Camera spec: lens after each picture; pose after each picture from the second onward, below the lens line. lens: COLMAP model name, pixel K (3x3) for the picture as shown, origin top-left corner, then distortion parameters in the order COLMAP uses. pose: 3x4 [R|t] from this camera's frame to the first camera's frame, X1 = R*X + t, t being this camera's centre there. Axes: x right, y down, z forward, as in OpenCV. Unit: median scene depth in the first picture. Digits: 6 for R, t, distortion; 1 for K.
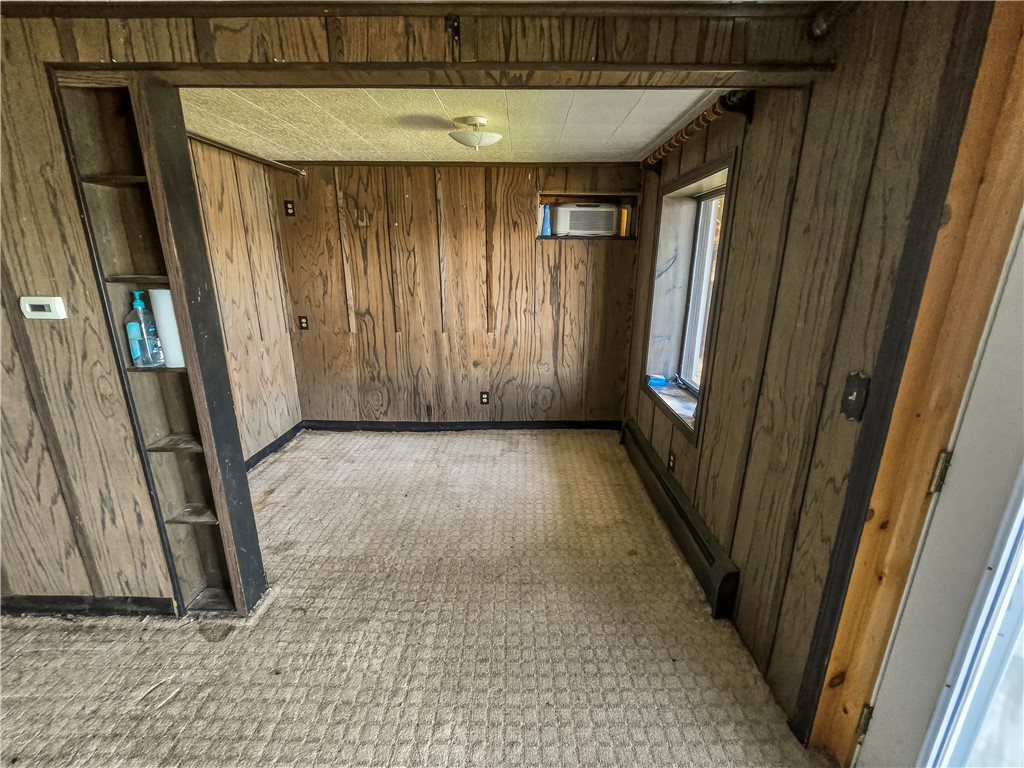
lens RADIAL K [[419.6, 0, 515.7], [0, 419.6, 382.5], [0, 0, 1]] dist [-0.002839, -0.000275]
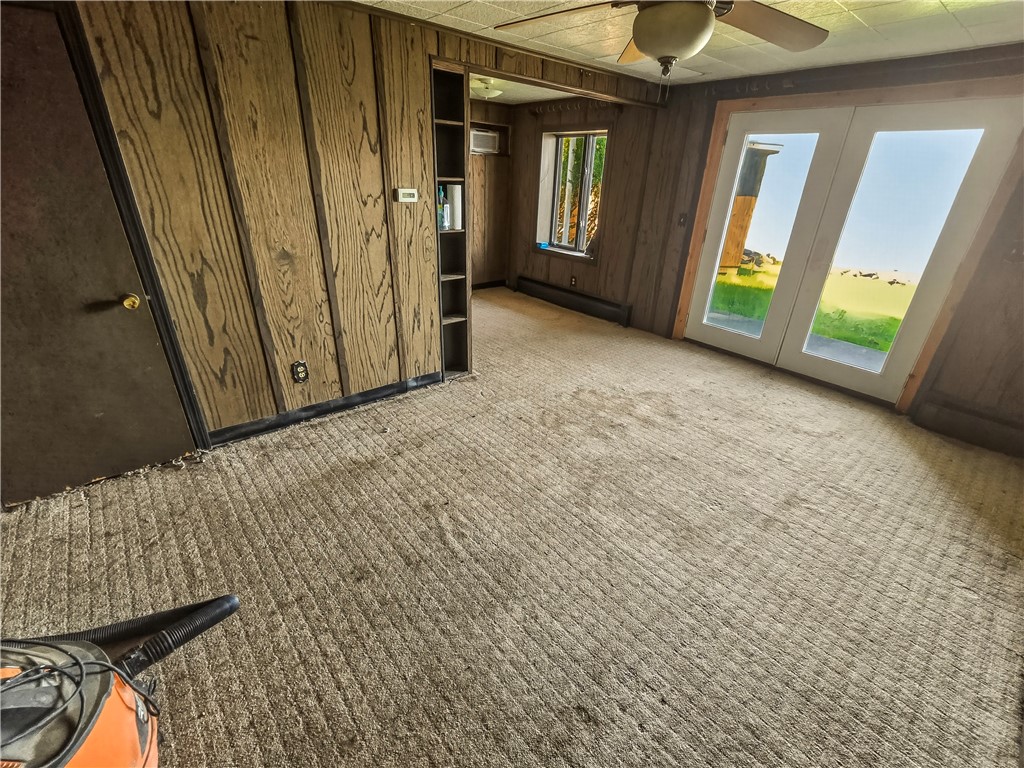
lens RADIAL K [[417.1, 0, 511.9], [0, 417.1, 365.5], [0, 0, 1]] dist [-0.001582, 0.000001]
pose [[0.772564, -0.244480, 0.585982, -1.718644], [0.144687, 0.966403, 0.212441, 0.174008], [-0.618232, -0.079341, 0.781981, -0.595033]]
